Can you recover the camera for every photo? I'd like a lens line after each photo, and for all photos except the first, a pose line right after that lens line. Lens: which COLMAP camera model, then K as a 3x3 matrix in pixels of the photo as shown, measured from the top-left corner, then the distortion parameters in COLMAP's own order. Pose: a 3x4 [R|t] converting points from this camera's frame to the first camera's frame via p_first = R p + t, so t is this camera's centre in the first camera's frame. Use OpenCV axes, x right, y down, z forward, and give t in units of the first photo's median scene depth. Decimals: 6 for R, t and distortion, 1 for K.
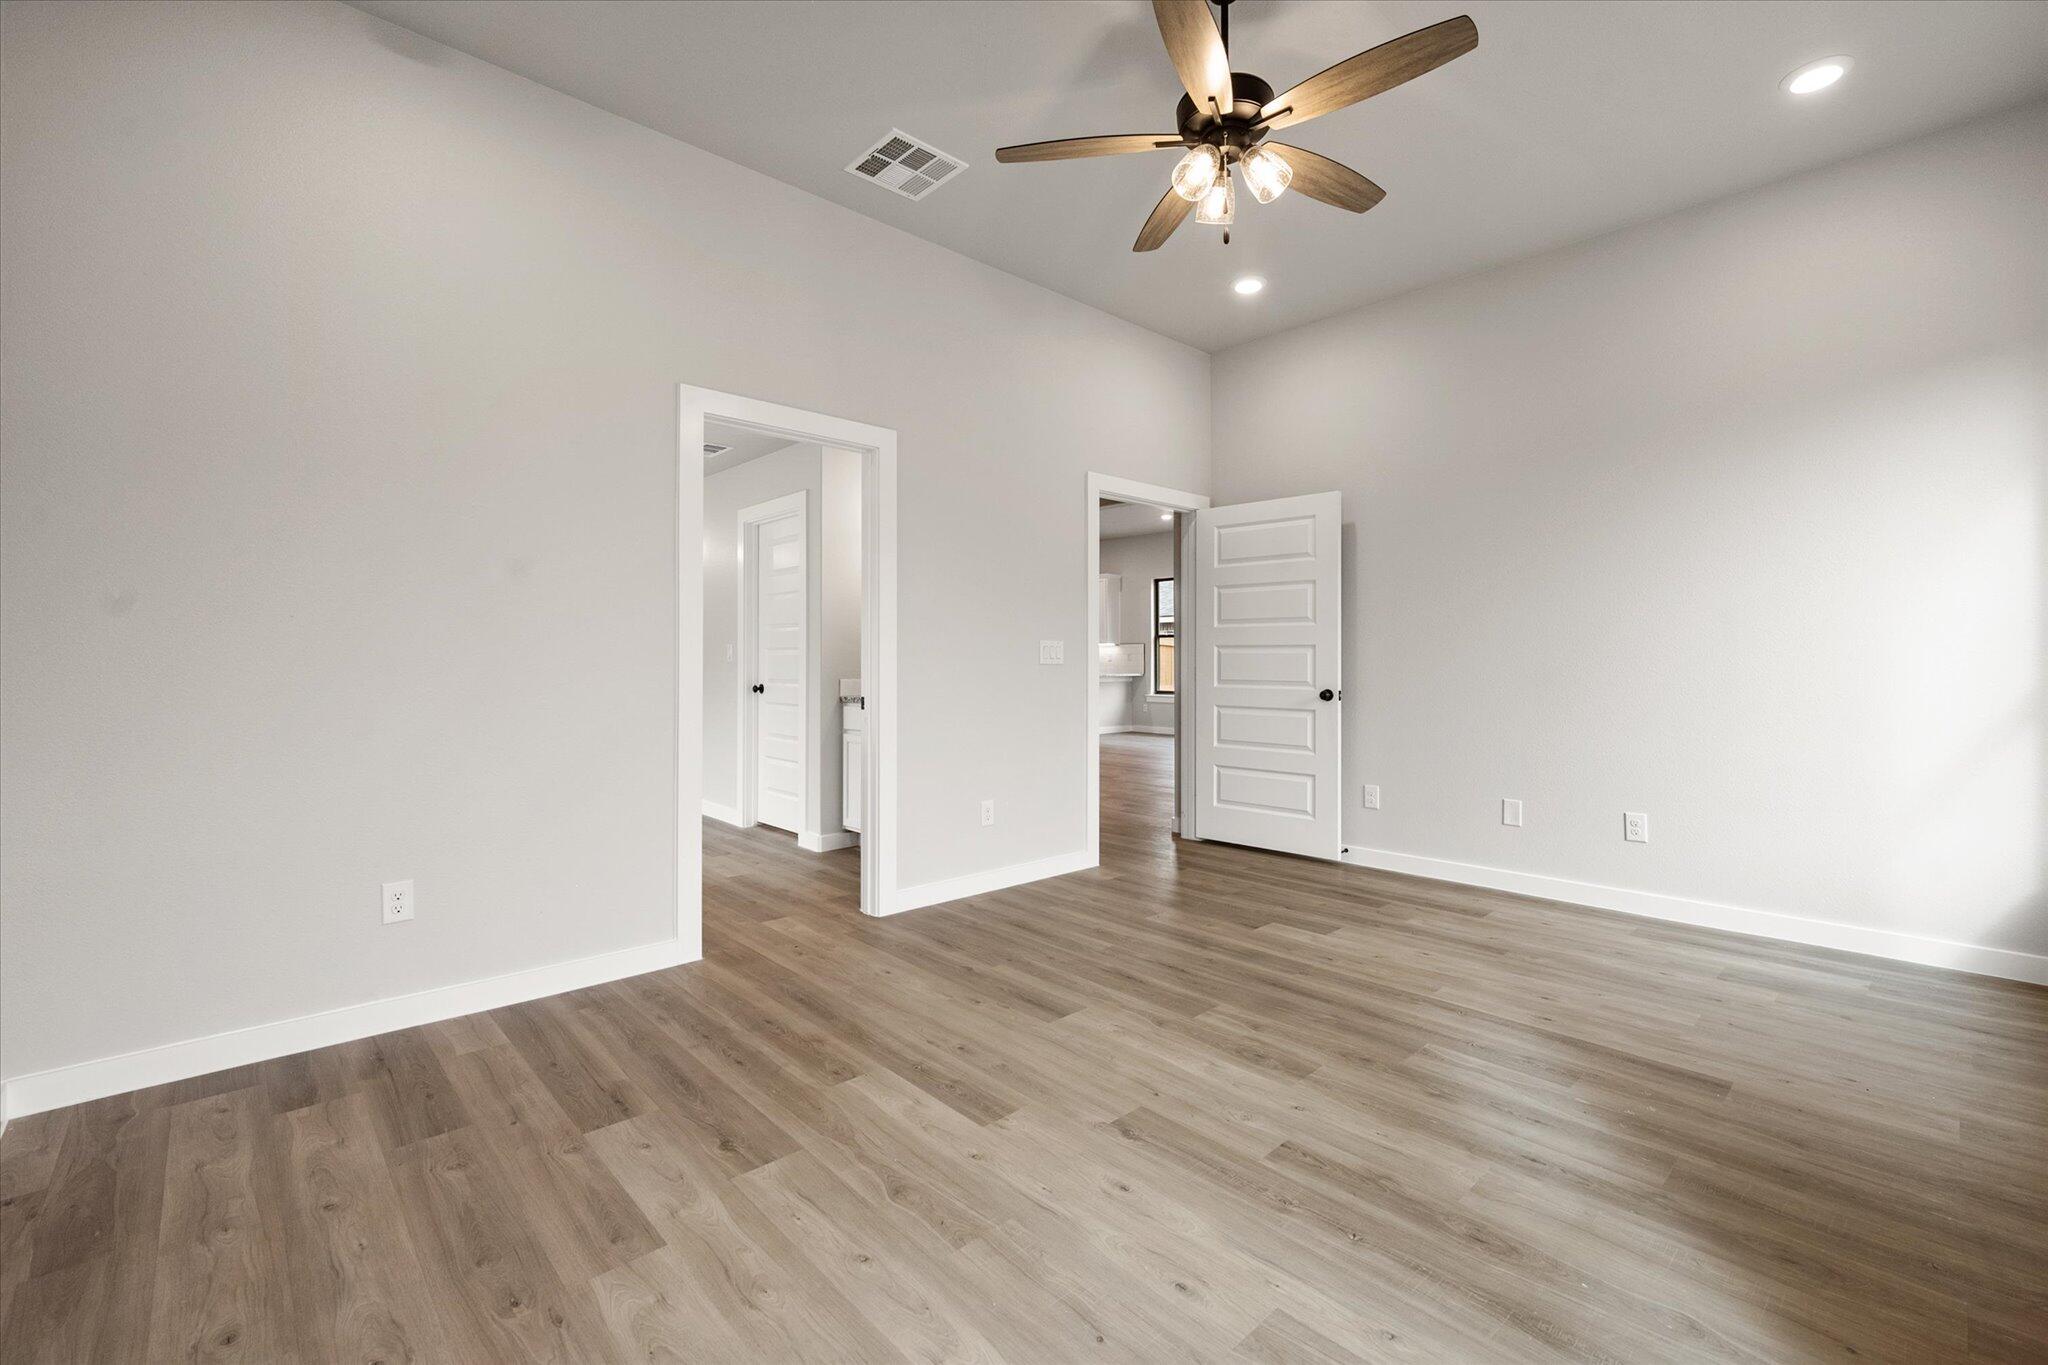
lens RADIAL K [[864.9, 0, 1024.0], [0, 864.9, 663.7], [0, 0, 1]] dist [-0.001085, -0.000314]
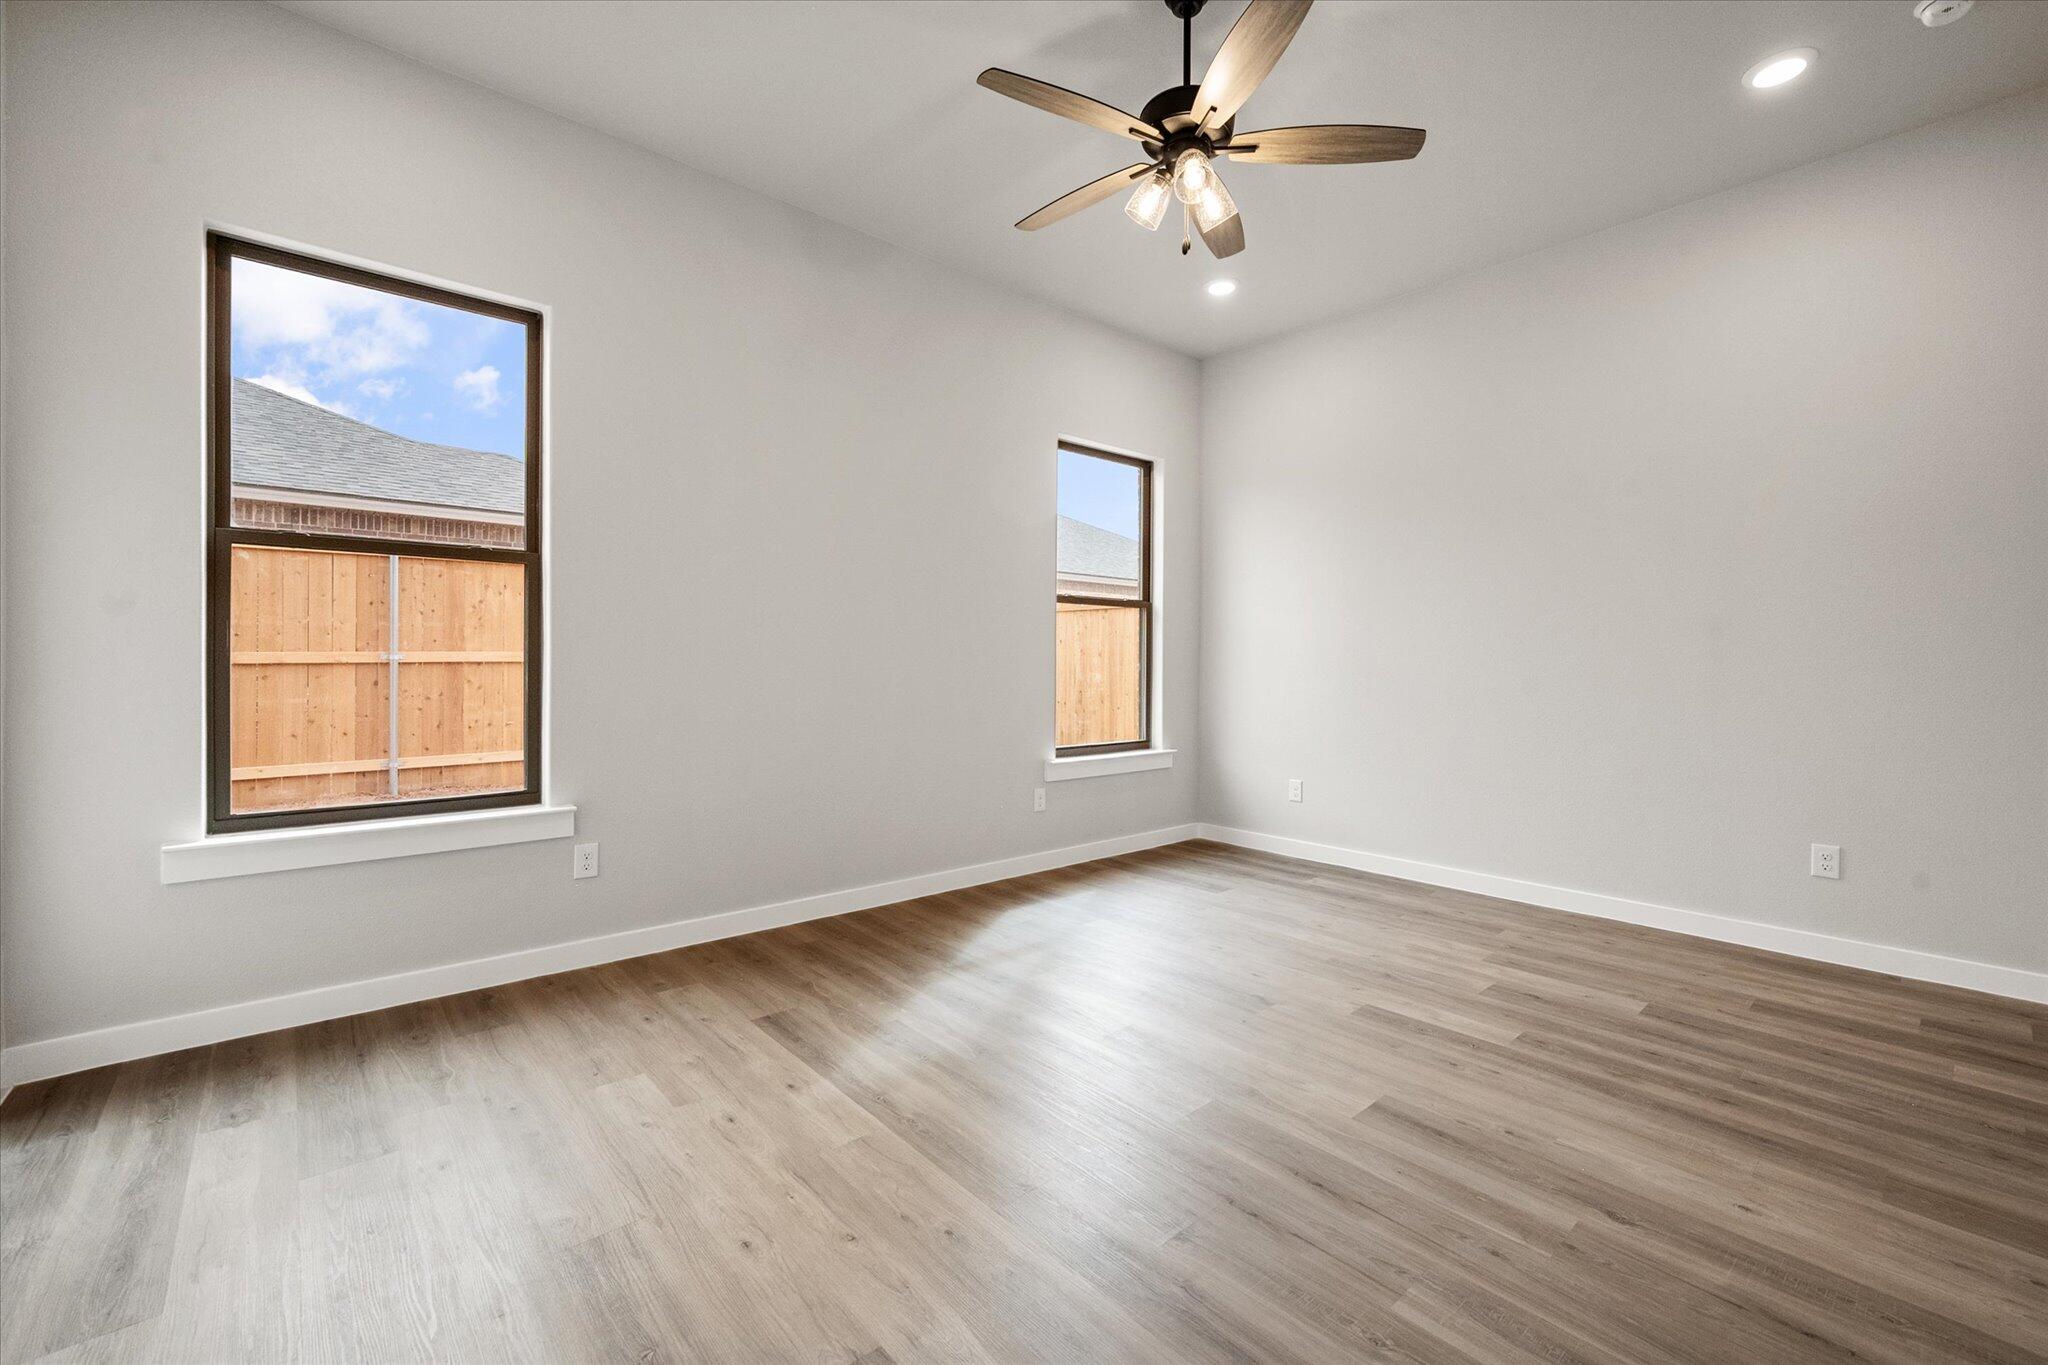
lens RADIAL K [[829.5, 0, 1031.4], [0, 829.5, 667.6], [0, 0, 1]] dist [-0.001089, 0.000063]
pose [[-0.999646, -0.008098, 0.025347, 0.425574], [-0.007850, 0.999920, 0.009880, -0.007133], [-0.025425, 0.009677, -0.999630, 2.161619]]
